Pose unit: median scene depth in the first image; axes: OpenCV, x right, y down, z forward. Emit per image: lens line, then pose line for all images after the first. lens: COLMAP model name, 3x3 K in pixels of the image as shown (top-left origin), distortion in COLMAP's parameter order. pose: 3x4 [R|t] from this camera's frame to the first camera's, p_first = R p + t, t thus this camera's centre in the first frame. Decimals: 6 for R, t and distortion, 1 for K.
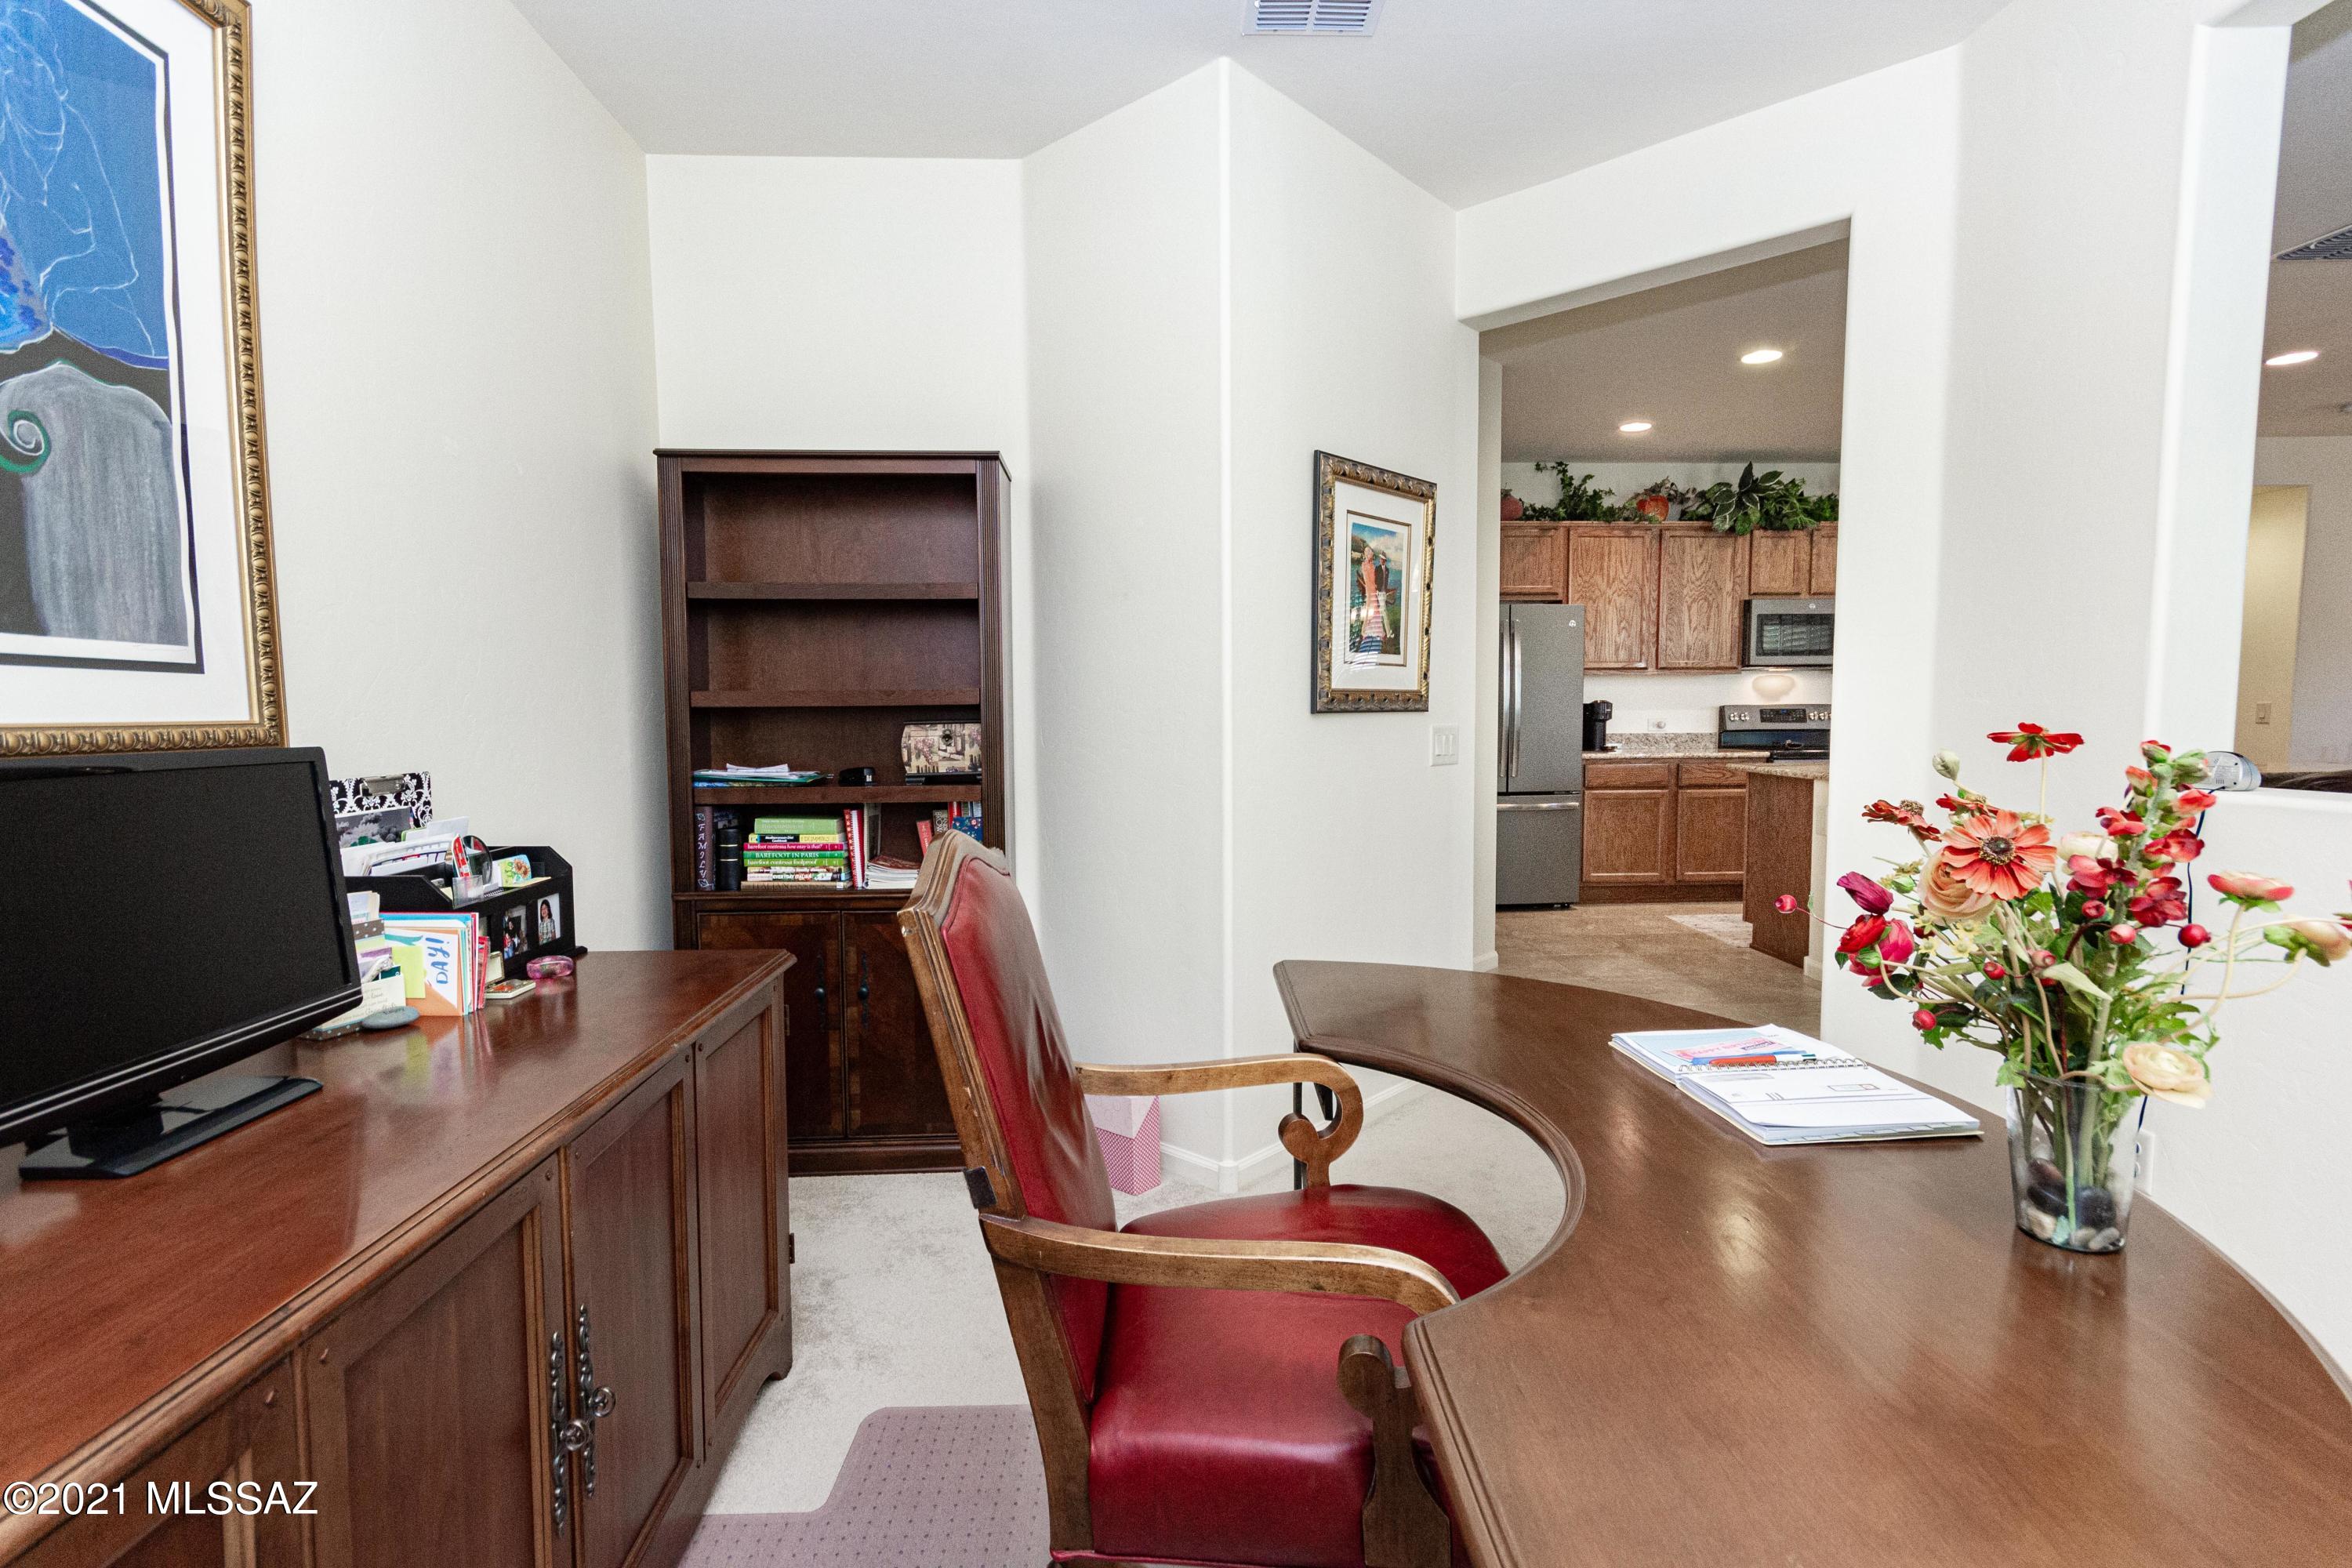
lens RADIAL K [[1129.4, 0, 1190.5], [0, 1129.4, 790.0], [0, 0, 1]] dist [0.002715, 0.006320]
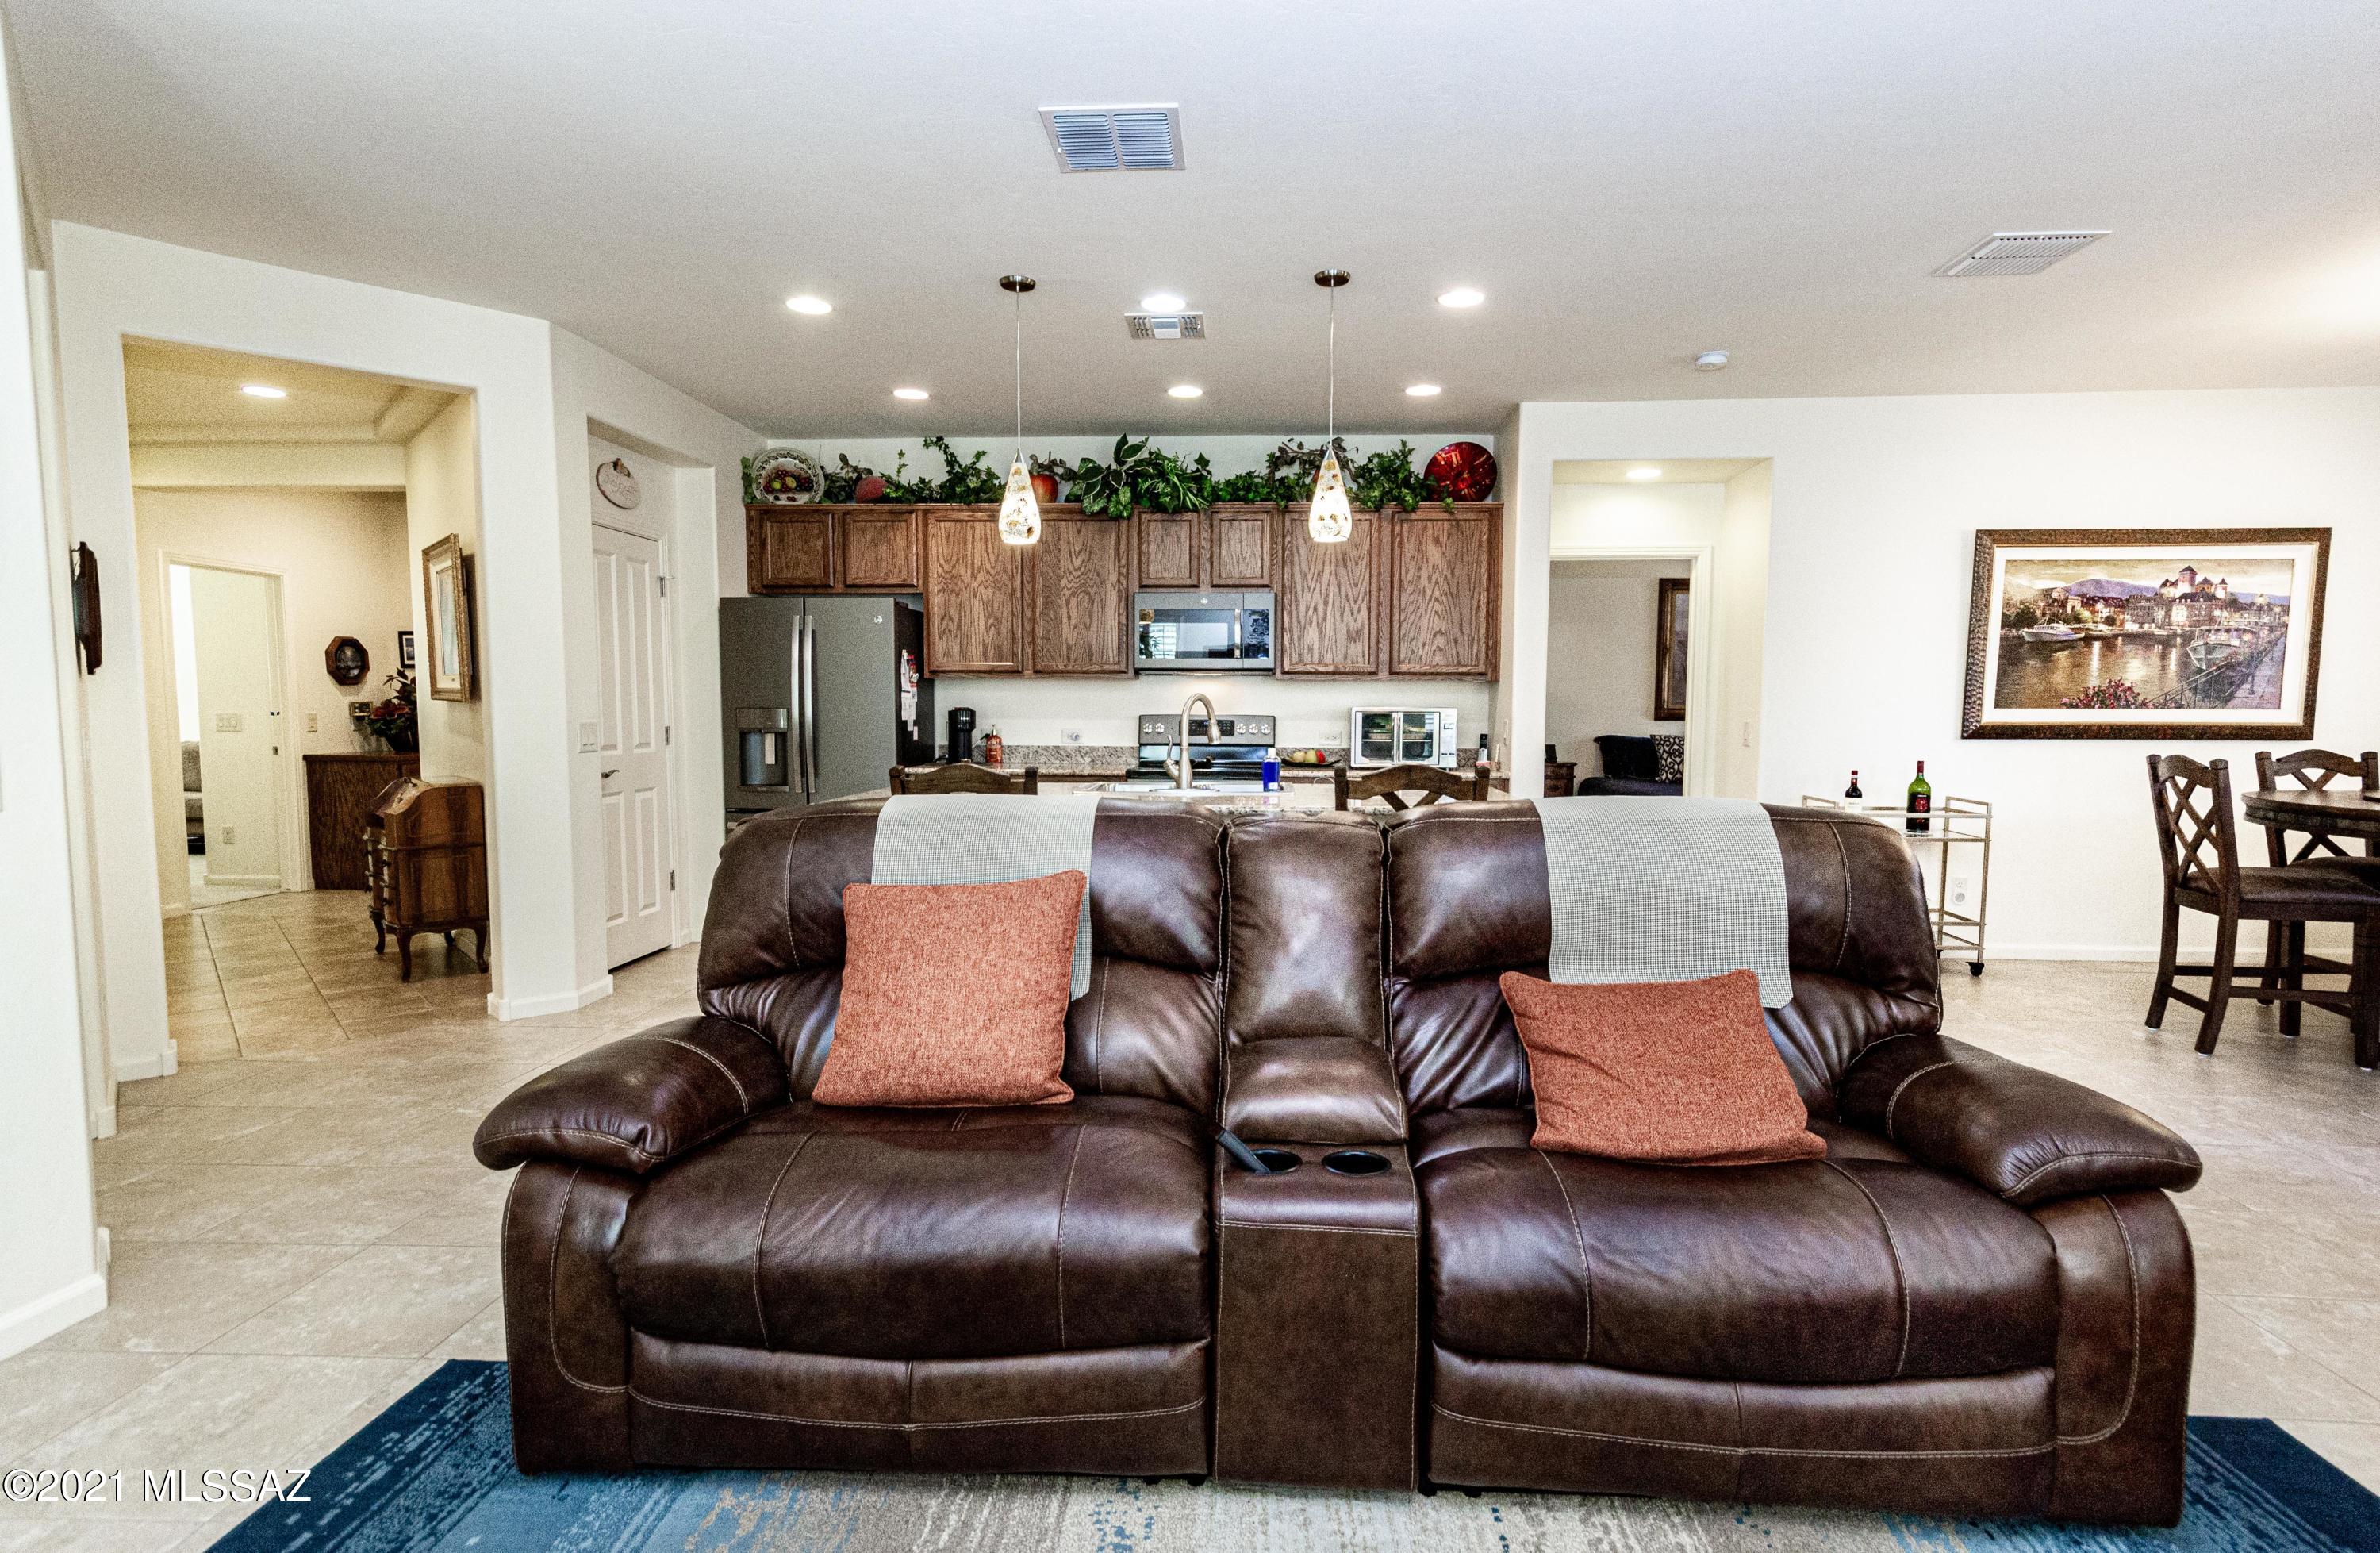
lens RADIAL K [[1189.6, 0, 1203.3], [0, 1189.6, 789.5], [0, 0, 1]] dist [0.005937, 0.000897]
pose [[0.994225, 0.019441, -0.105538, 0.646703], [-0.020160, 0.999780, -0.005748, -0.014073], [0.105403, 0.007842, 0.994399, 0.101741]]
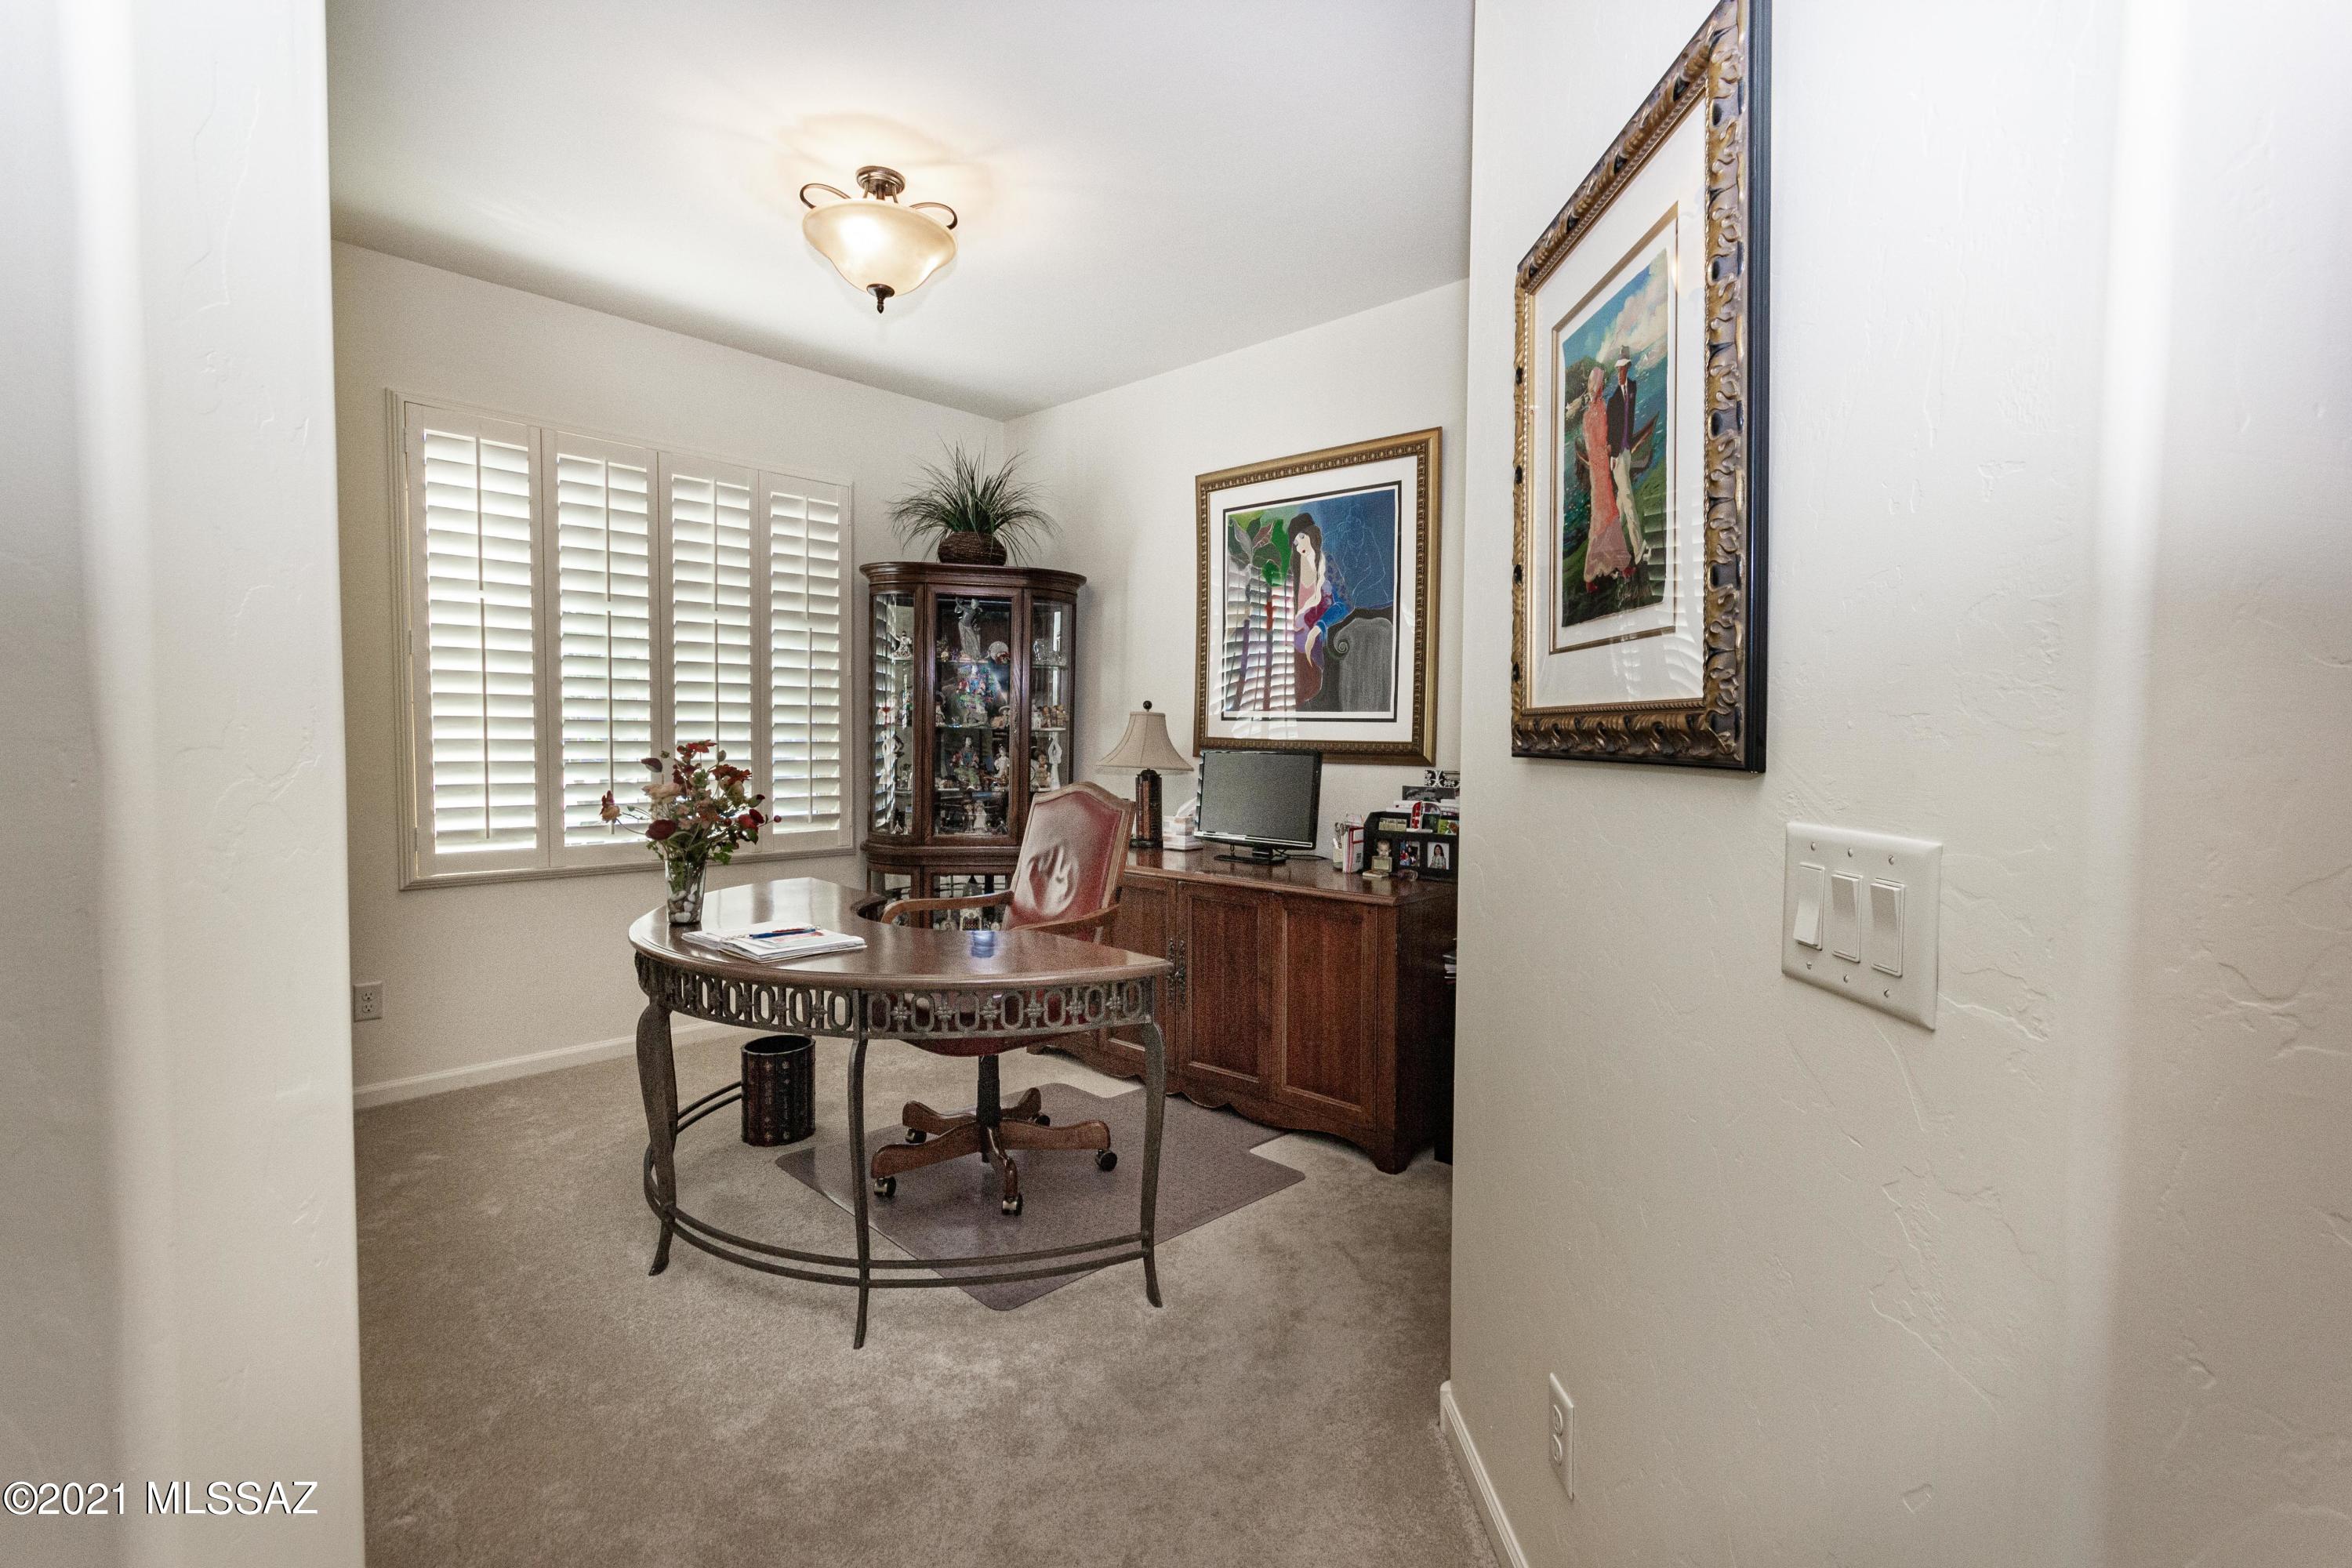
lens RADIAL K [[1080.0, 0, 1192.1], [0, 1080.0, 788.4], [0, 0, 1]] dist [0.000262, 0.000311]
pose [[-0.720016, 0.033596, -0.693144, 0.255545], [-0.058455, 0.992341, 0.108818, -0.044263], [0.691491, 0.118868, -0.712538, 0.557767]]
